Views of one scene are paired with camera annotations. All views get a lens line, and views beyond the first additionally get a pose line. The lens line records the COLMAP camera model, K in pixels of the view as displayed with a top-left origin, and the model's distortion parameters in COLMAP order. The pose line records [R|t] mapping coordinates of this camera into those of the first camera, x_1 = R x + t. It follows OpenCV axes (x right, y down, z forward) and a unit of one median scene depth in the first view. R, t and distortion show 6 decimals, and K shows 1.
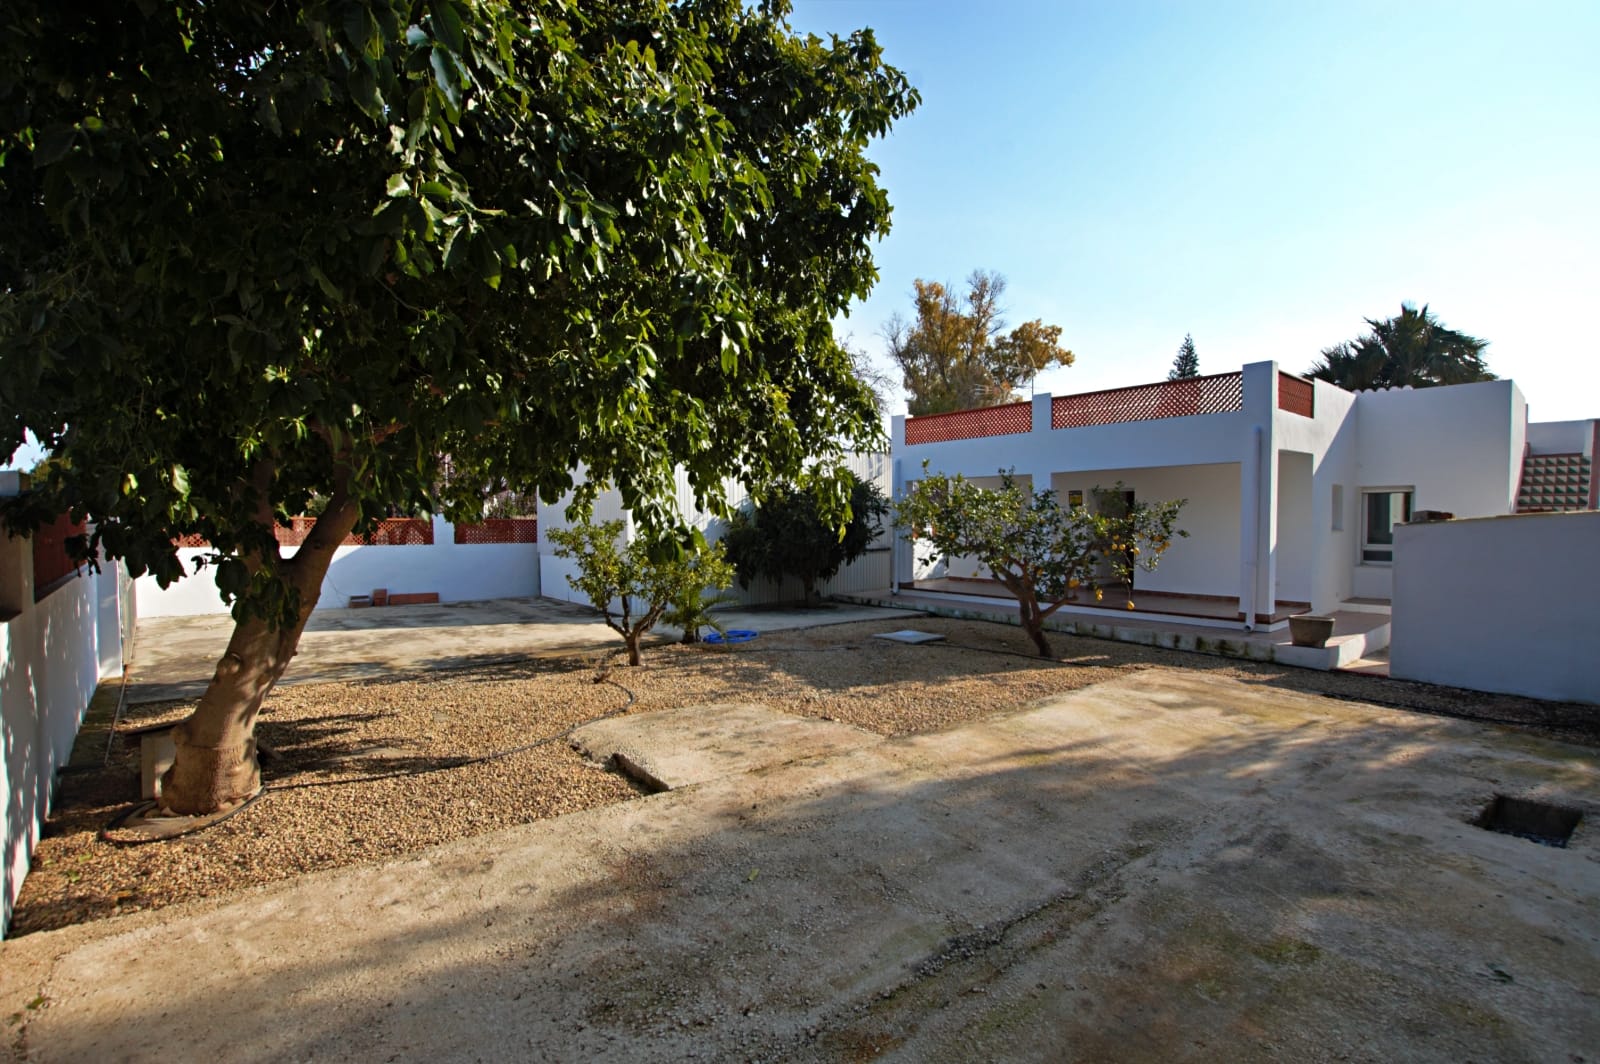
lens RADIAL K [[701.4, 0, 800.0], [0, 701.4, 532.0], [0, 0, 1]] dist [-0.003211, -0.000408]
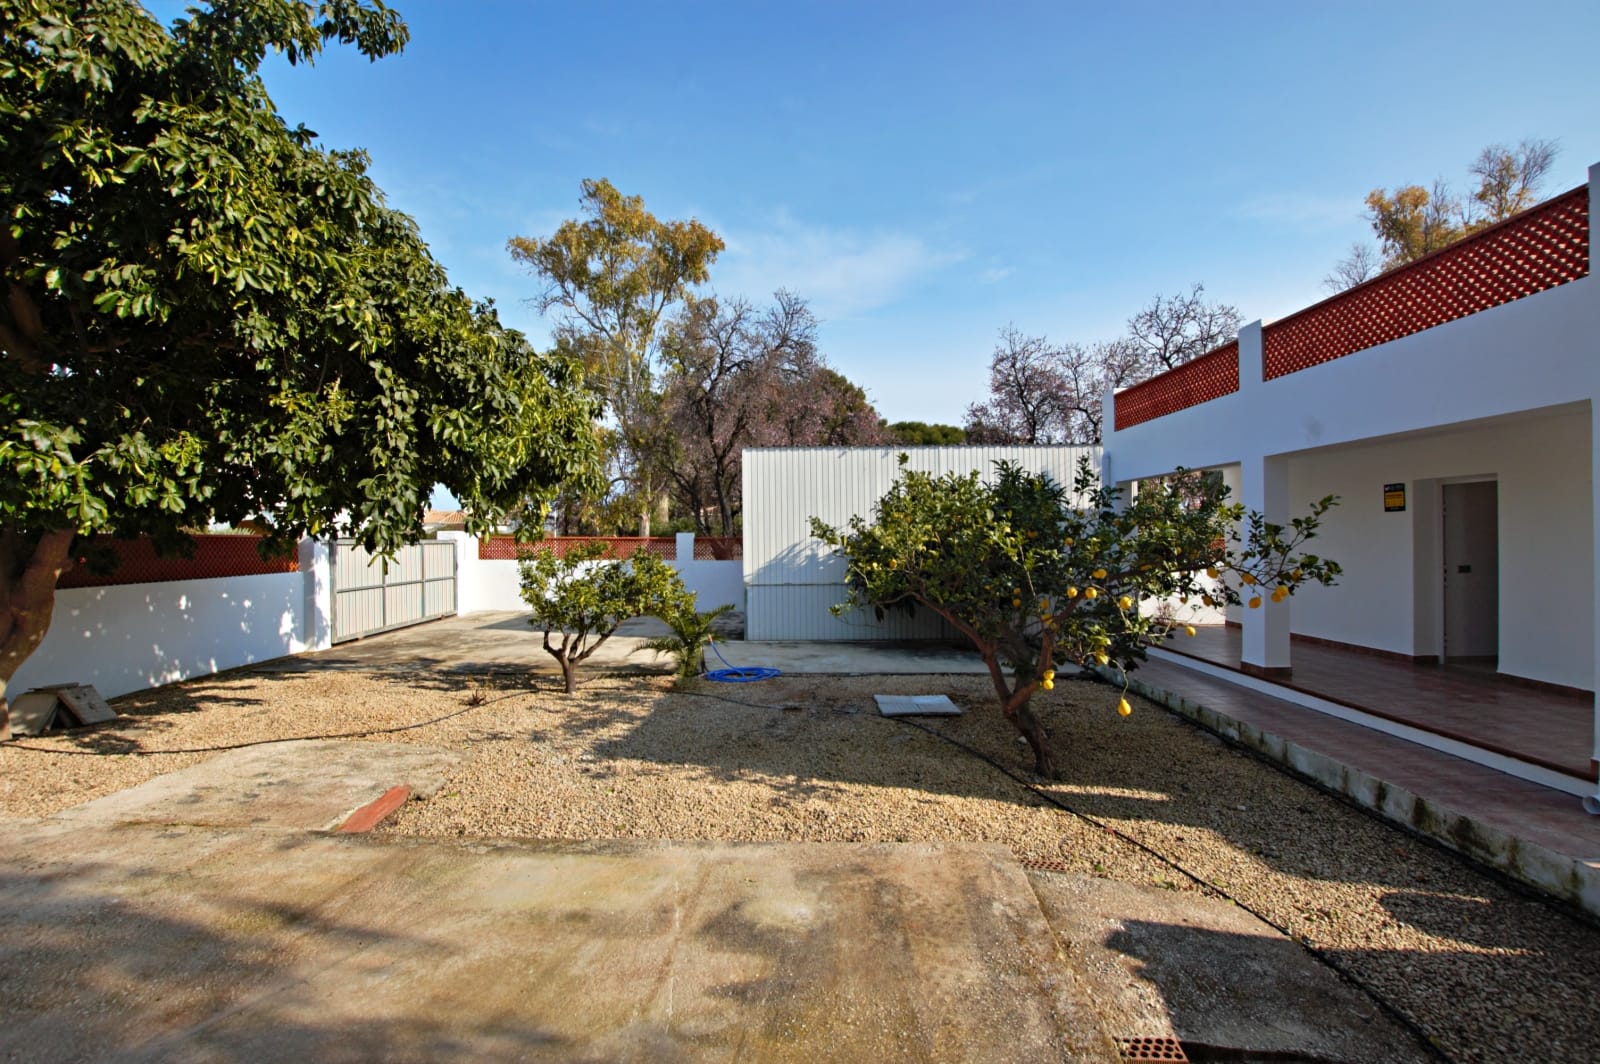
lens RADIAL K [[682.6, 0, 834.6], [0, 682.6, 538.7], [0, 0, 1]] dist [-0.021125, 0.000004]
pose [[0.766455, -0.004239, -0.642284, 0.595903], [-0.002341, 0.999953, -0.009394, -0.013527], [0.642293, 0.008704, 0.766409, 0.454786]]
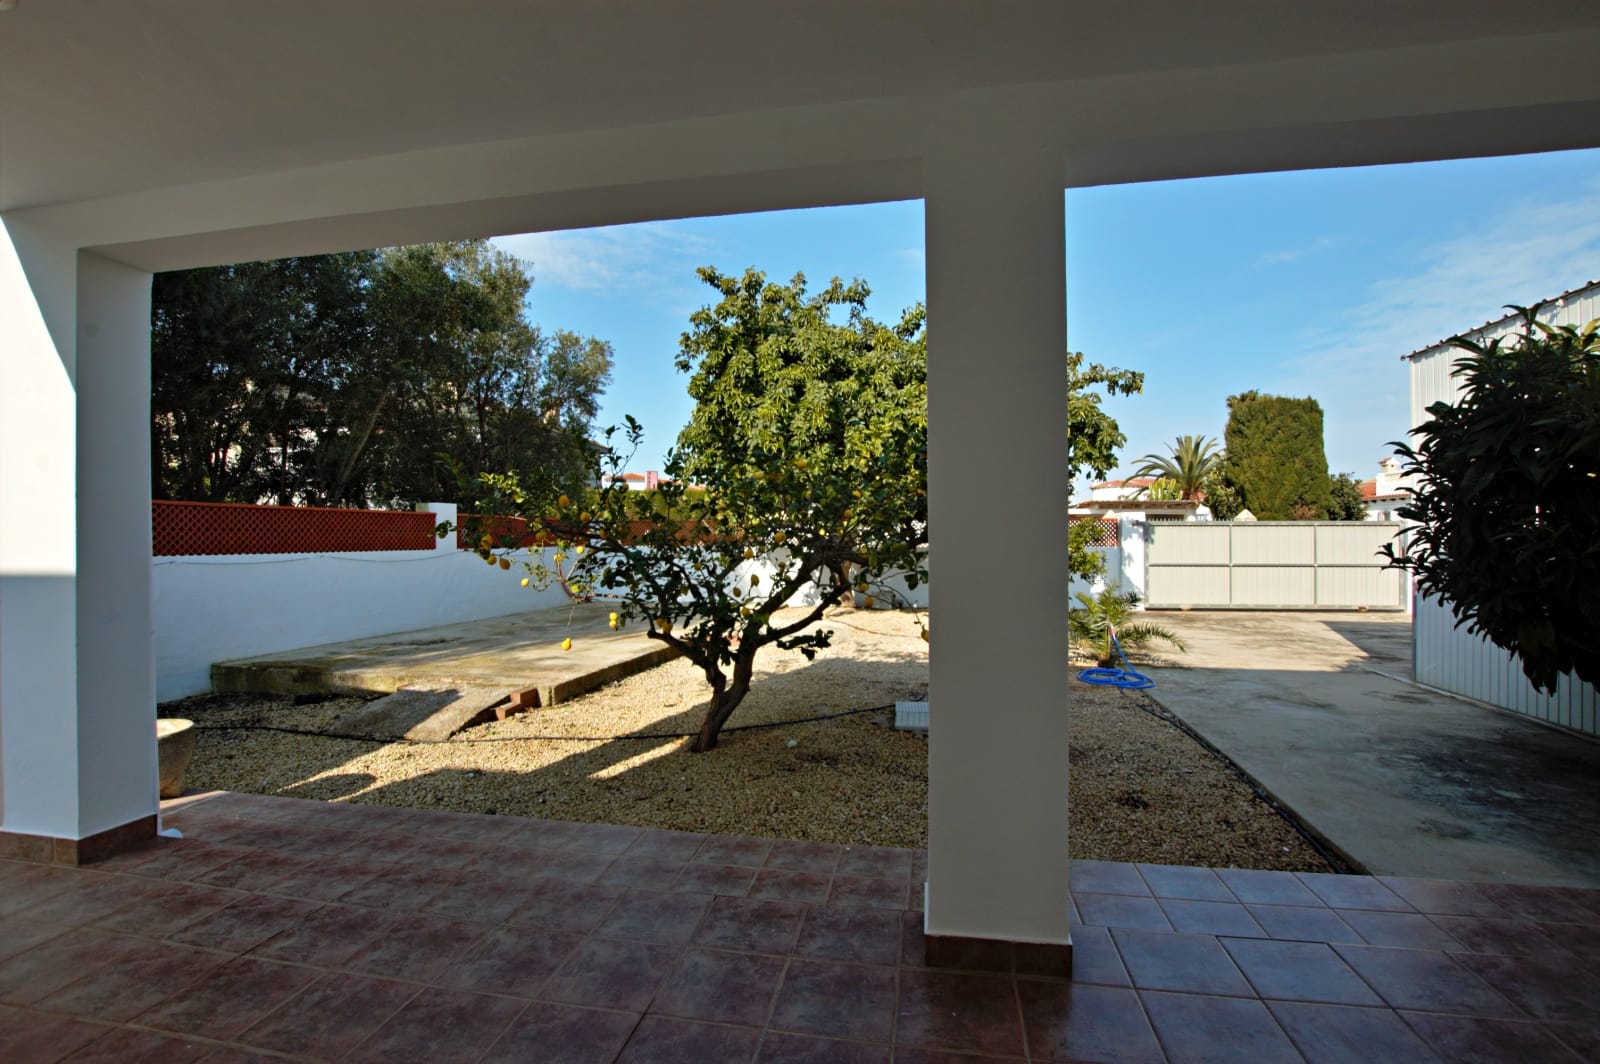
lens RADIAL K [[701.4, 0, 800.0], [0, 701.4, 532.0], [0, 0, 1]] dist [-0.003211, -0.000408]
pose [[-0.789315, -0.002170, -0.613984, 0.654397], [-0.004357, 0.999988, 0.002068, 0.000051], [0.613972, 0.004307, -0.789316, 1.462184]]
